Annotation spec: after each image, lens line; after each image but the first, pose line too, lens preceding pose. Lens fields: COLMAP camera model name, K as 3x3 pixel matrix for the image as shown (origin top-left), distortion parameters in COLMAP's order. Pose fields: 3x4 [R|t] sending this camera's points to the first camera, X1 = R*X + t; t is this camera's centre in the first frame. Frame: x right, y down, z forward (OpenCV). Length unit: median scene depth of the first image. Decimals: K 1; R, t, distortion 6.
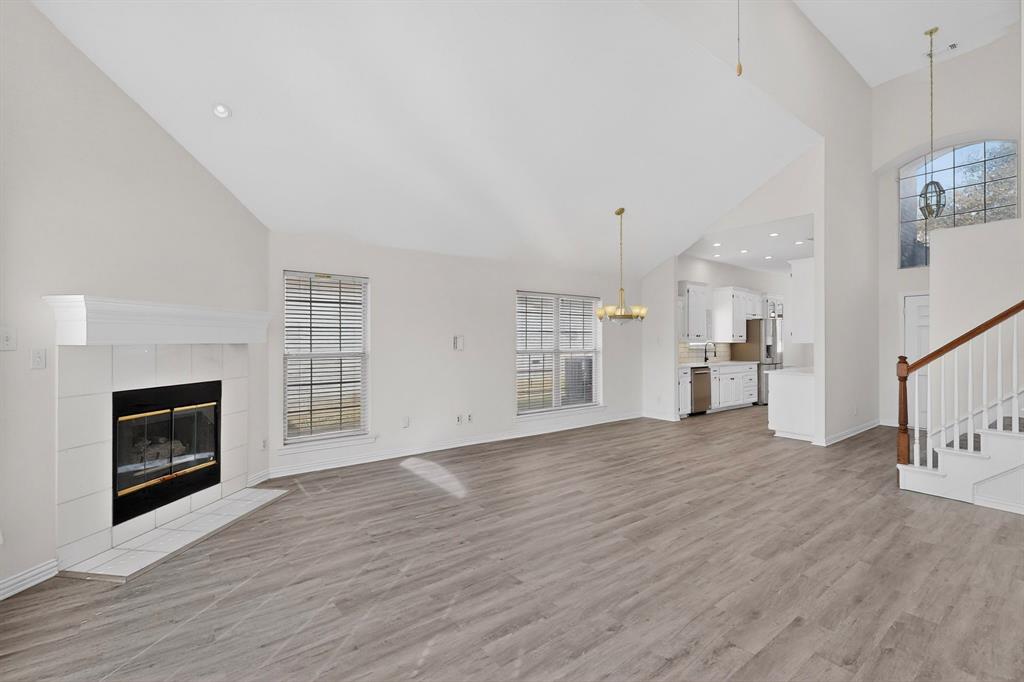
lens RADIAL K [[449.4, 0, 512.0], [0, 449.4, 341.0], [0, 0, 1]] dist [0.001204, 0.000211]
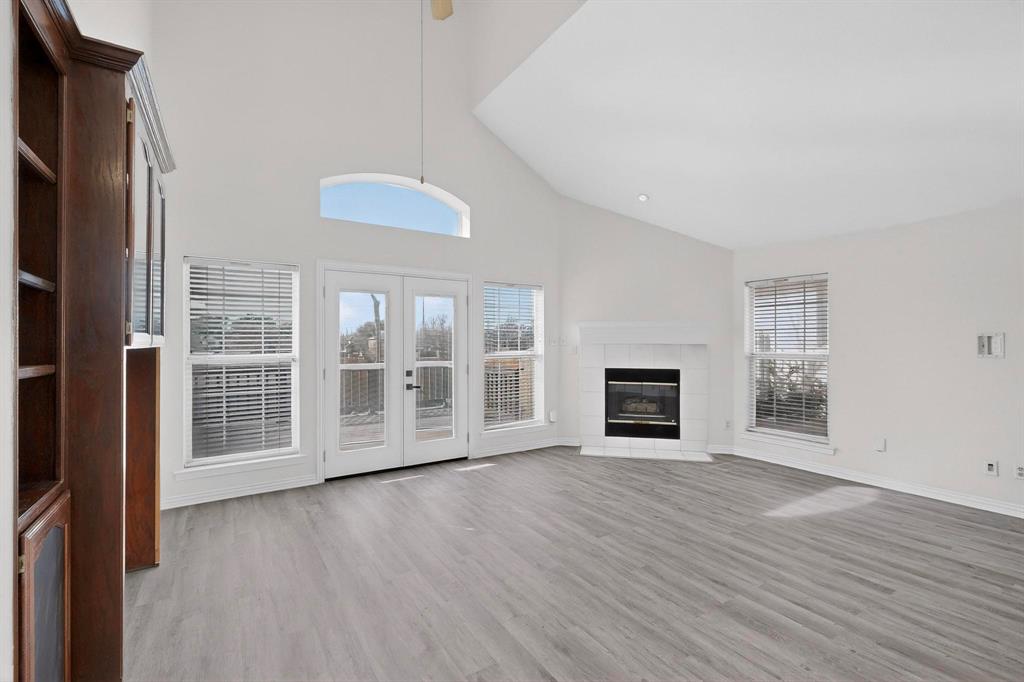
lens RADIAL K [[449.4, 0, 512.0], [0, 449.4, 341.0], [0, 0, 1]] dist [0.001204, 0.000211]
pose [[-0.080906, -0.003514, -0.996716, 0.878541], [-0.001316, 0.999993, -0.003419, 0.001729], [0.996721, 0.001035, -0.080911, 0.594496]]
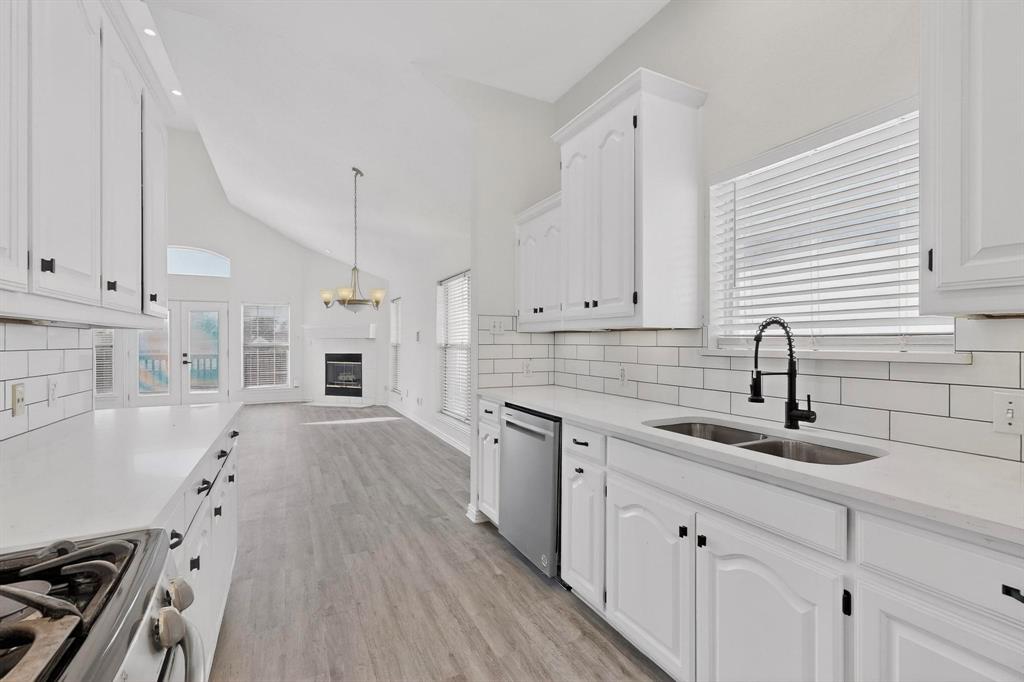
lens RADIAL K [[449.4, 0, 512.0], [0, 449.4, 341.0], [0, 0, 1]] dist [0.001204, 0.000211]
pose [[-0.189504, -0.001551, -0.981879, 1.581527], [0.002927, 0.999993, -0.002144, 0.028810], [0.981876, -0.003280, -0.189499, 2.299833]]
